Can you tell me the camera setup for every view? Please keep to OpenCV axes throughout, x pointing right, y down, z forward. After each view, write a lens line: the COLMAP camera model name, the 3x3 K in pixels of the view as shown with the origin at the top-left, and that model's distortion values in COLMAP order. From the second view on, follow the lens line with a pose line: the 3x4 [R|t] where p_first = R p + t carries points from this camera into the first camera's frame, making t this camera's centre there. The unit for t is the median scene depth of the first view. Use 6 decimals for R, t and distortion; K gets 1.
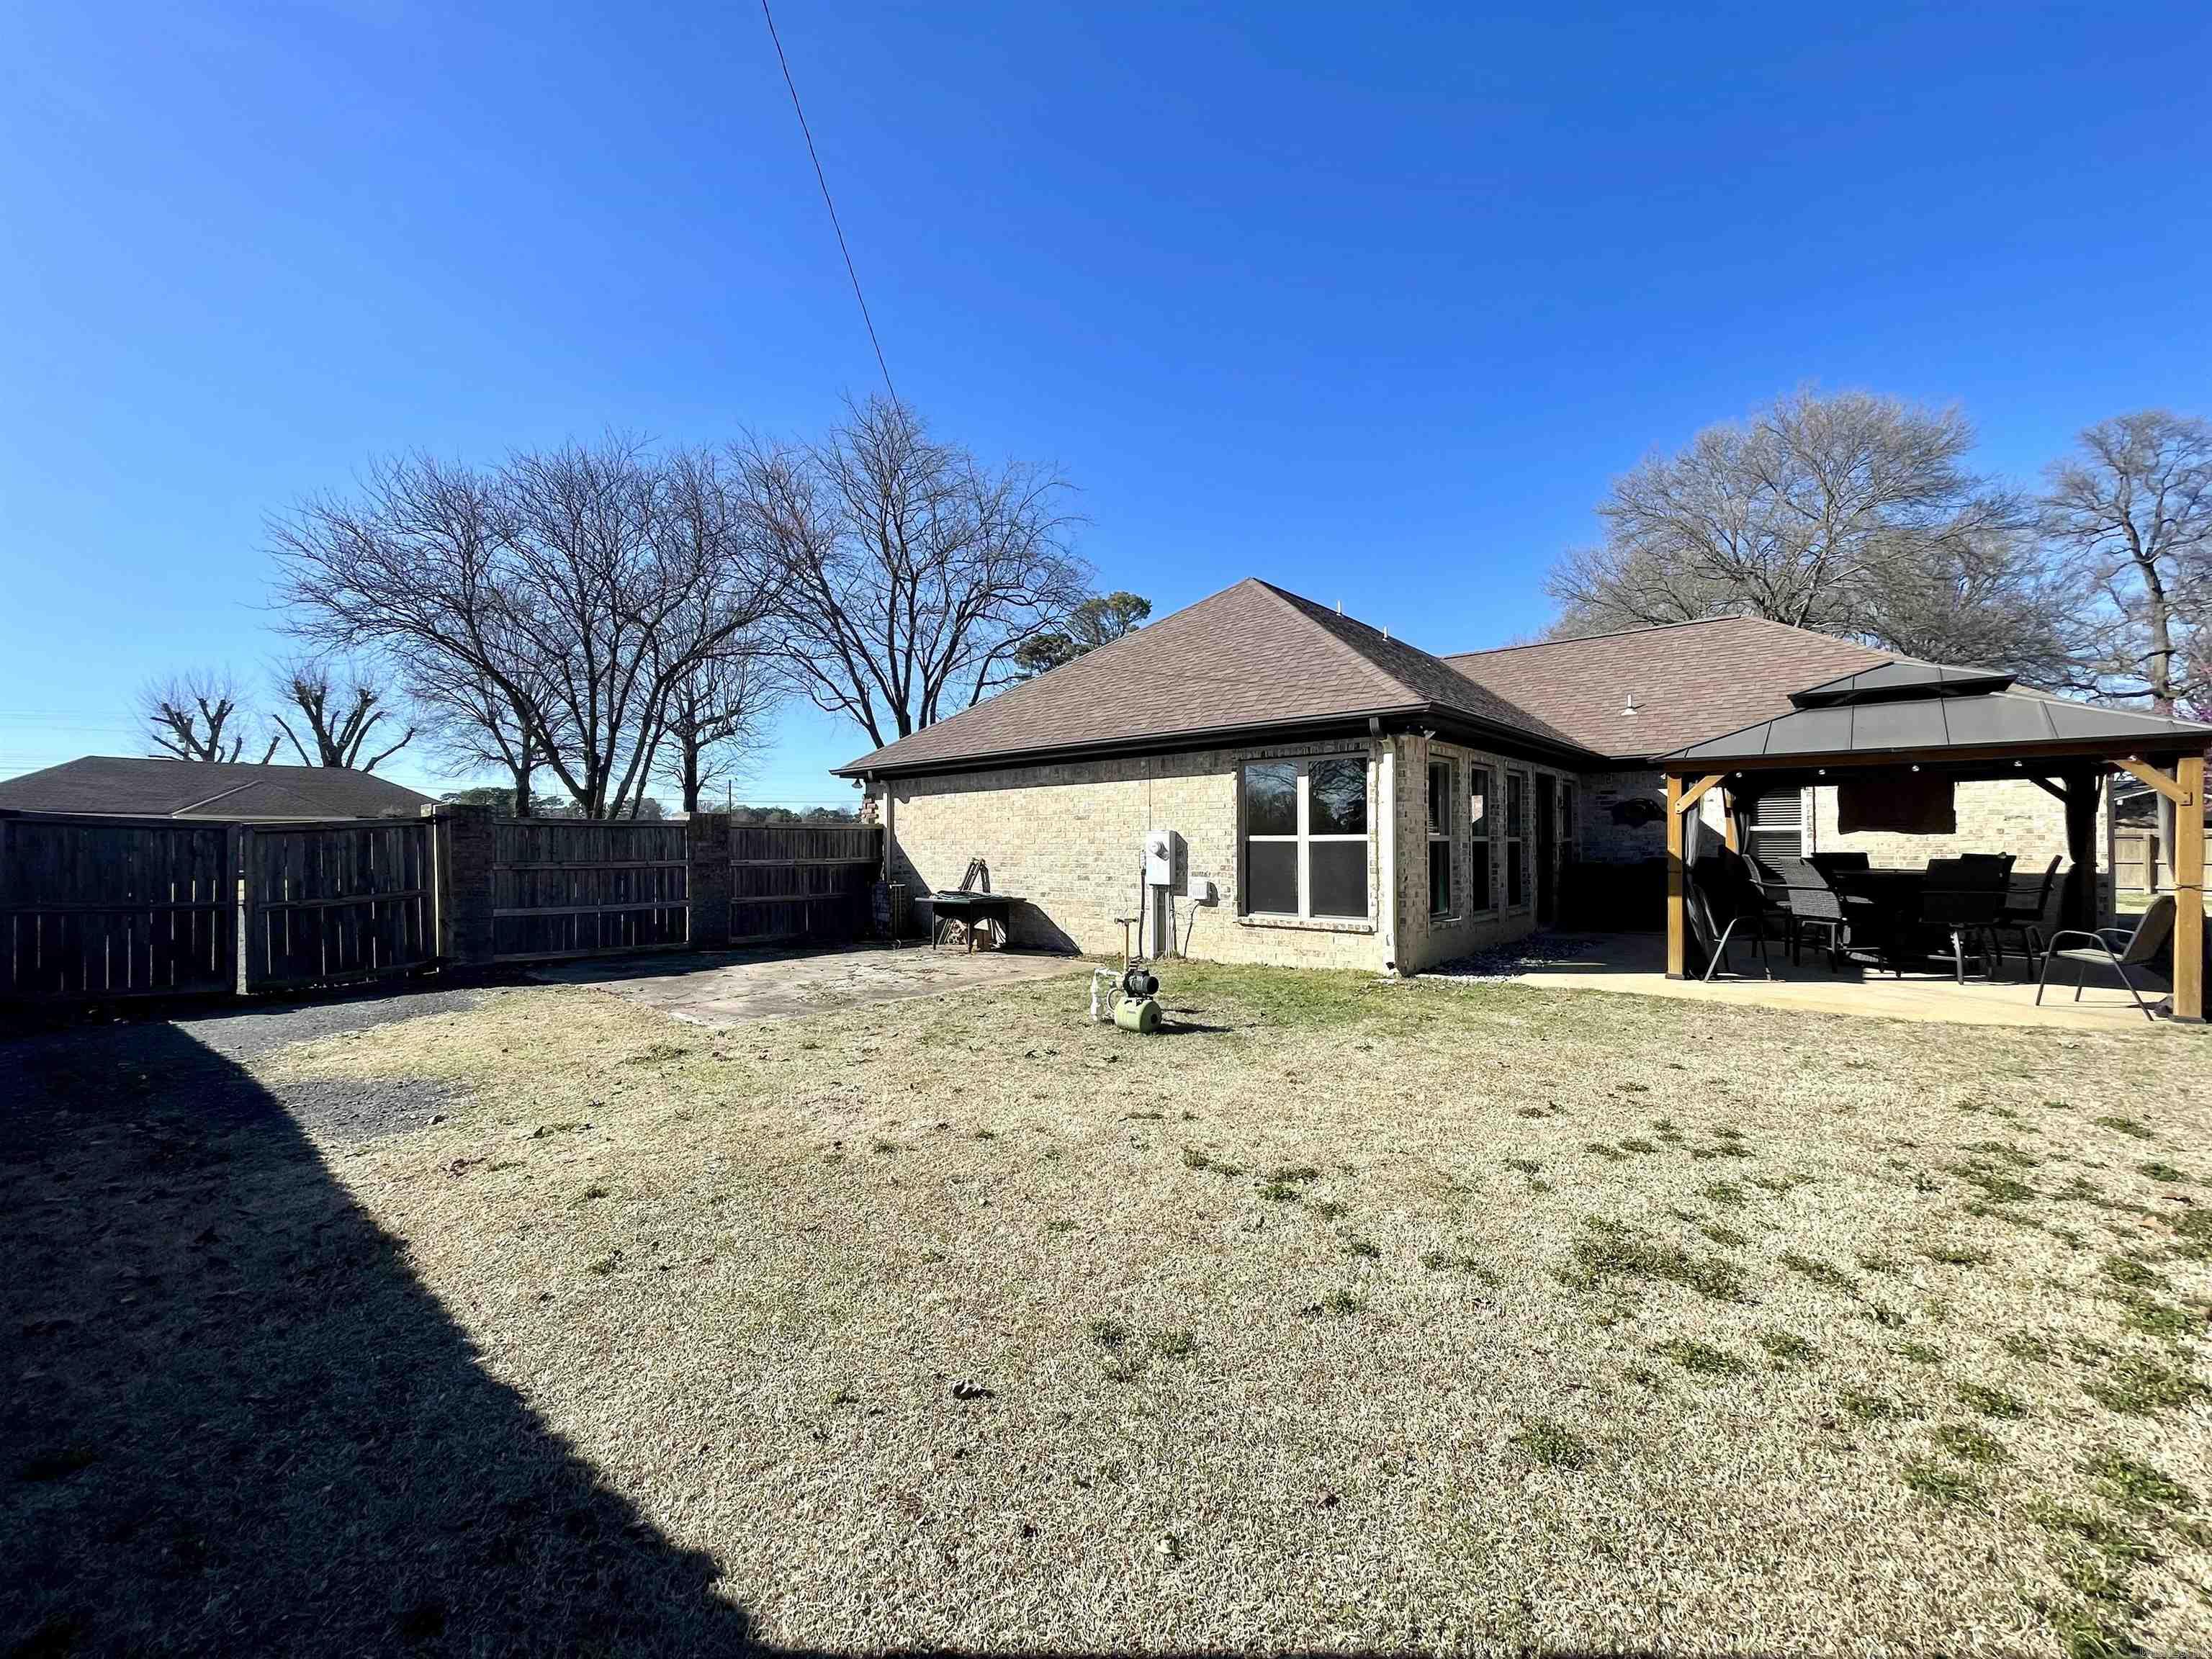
lens RADIAL K [[890.6, 0, 1106.0], [0, 890.6, 829.5], [0, 0, 1]] dist [-0.011490, 0.000308]
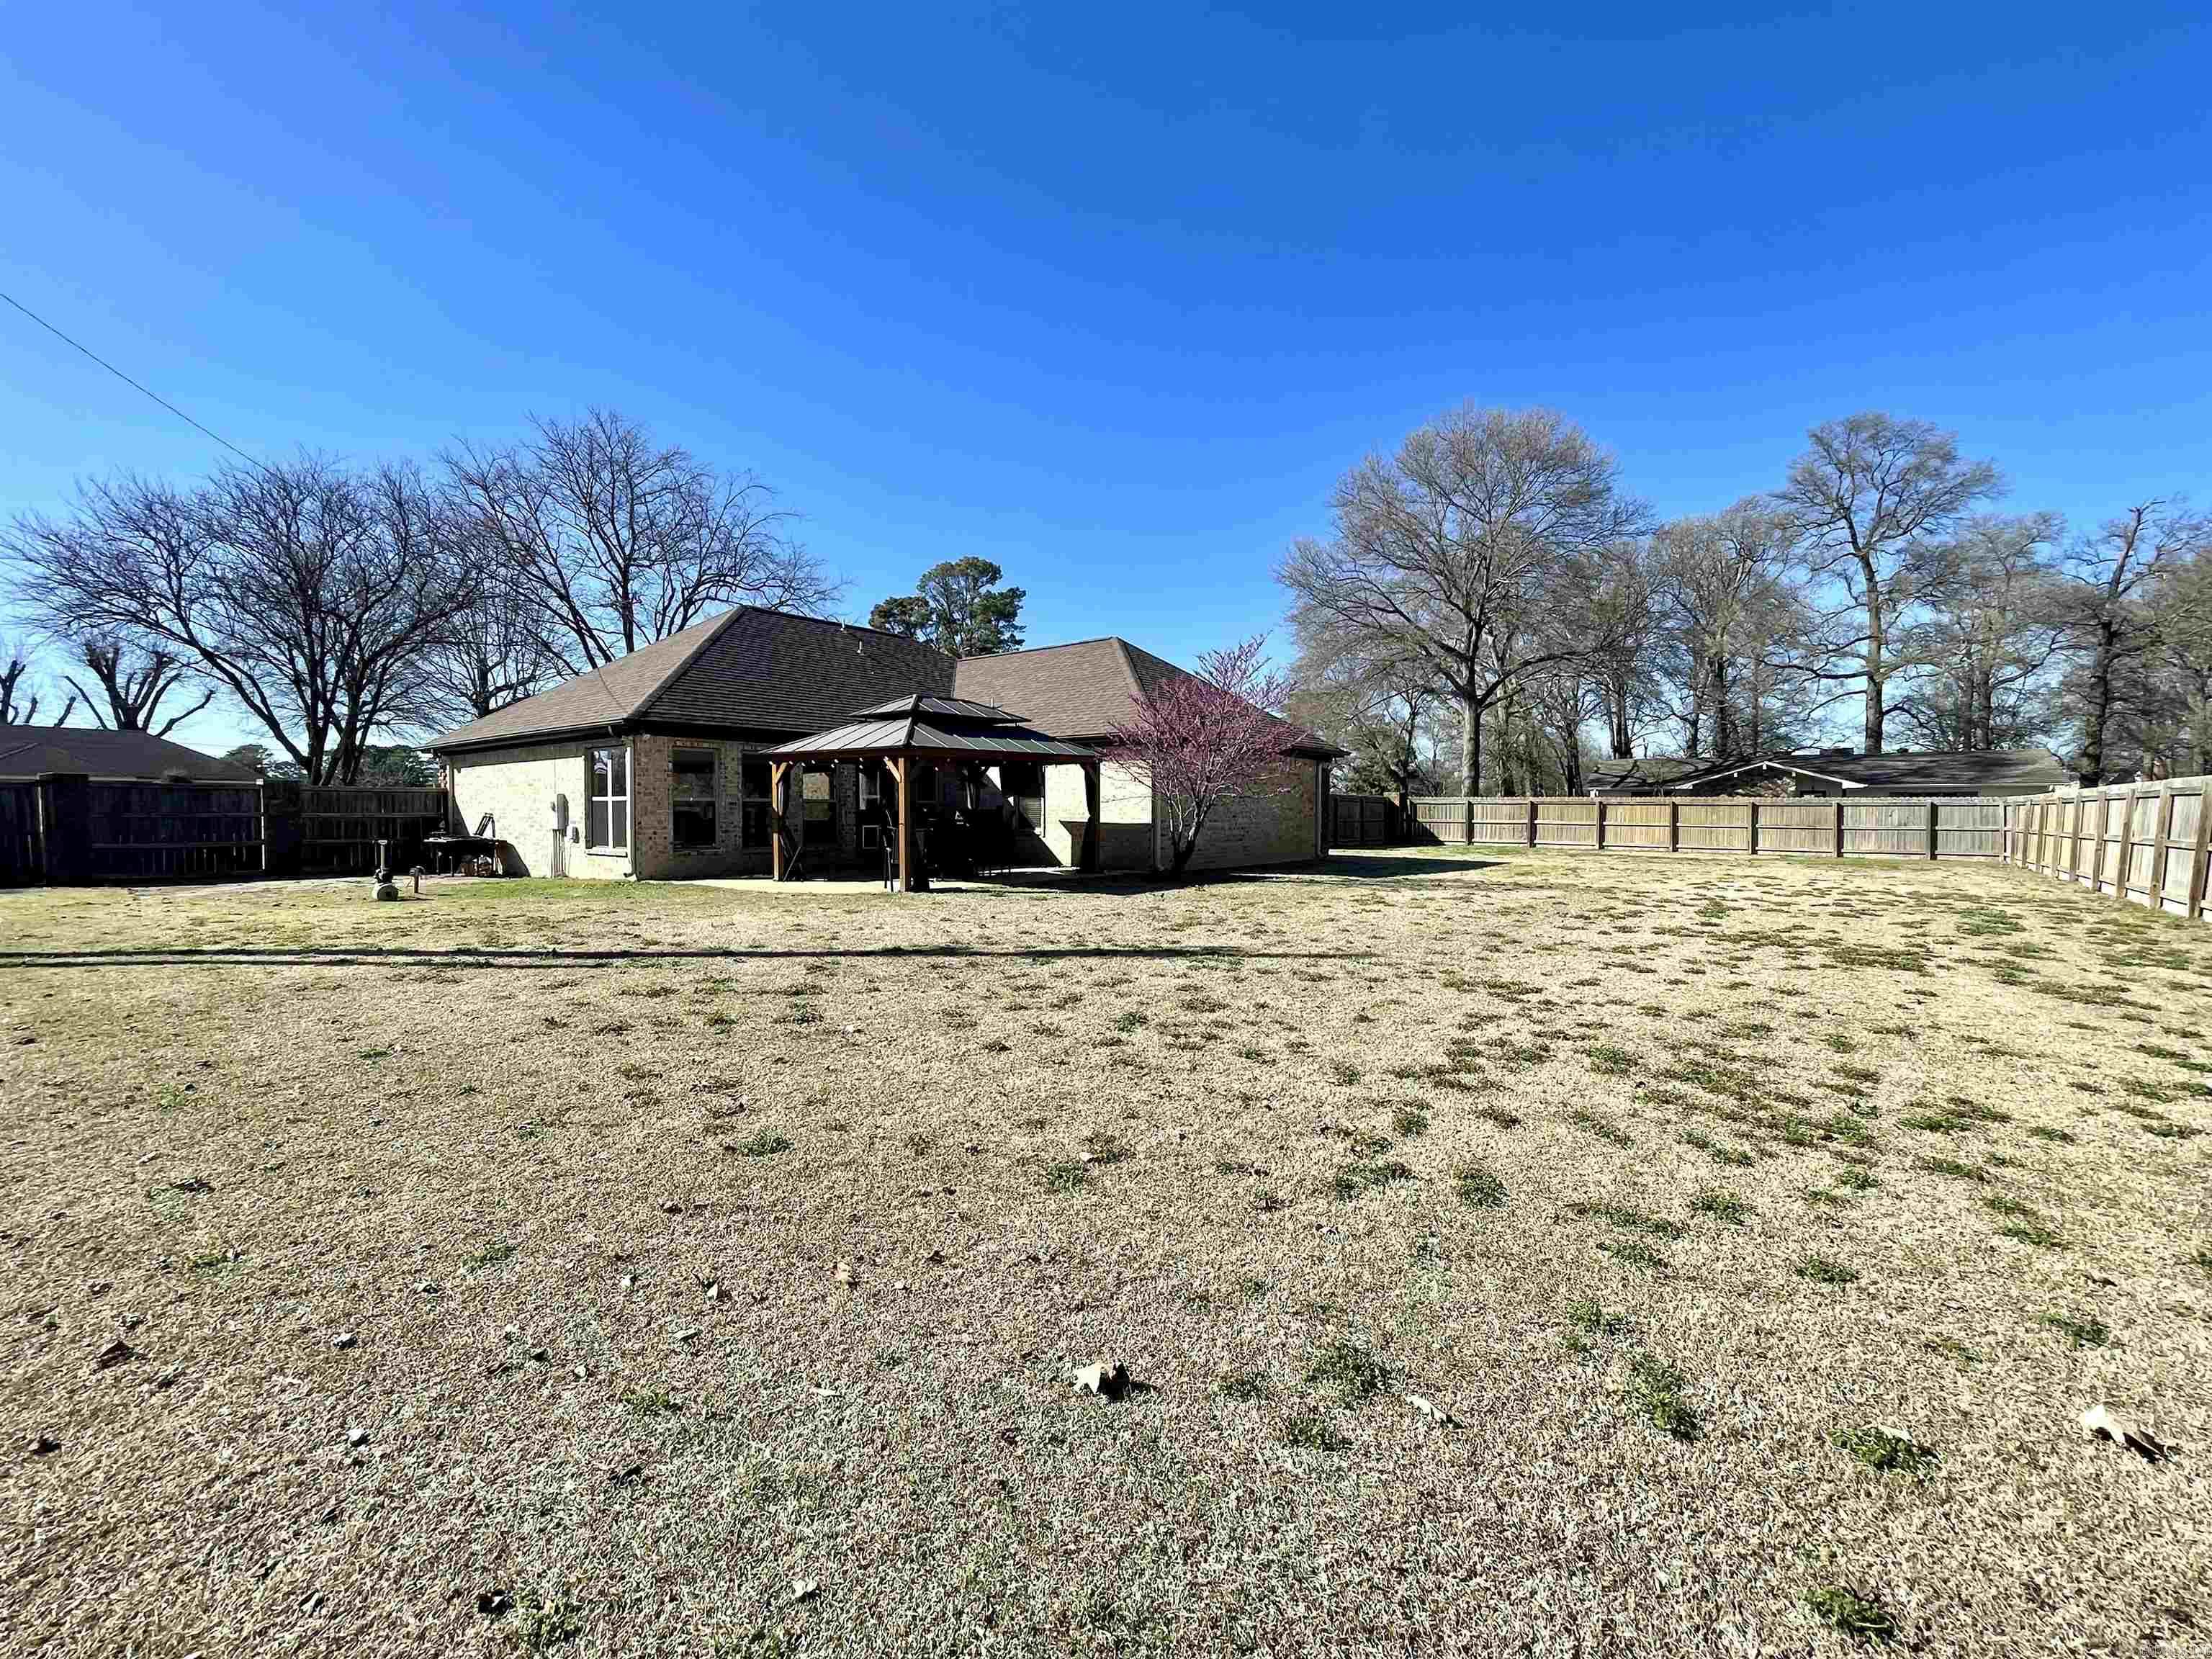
lens RADIAL K [[960.6, 0, 1106.0], [0, 960.6, 829.5], [0, 0, 1]] dist [-0.011166, 0.000245]
pose [[0.998785, 0.003836, 0.049134, 0.198392], [-0.005471, 0.999434, 0.033185, 0.000785], [-0.048979, -0.033413, 0.998241, -0.145408]]
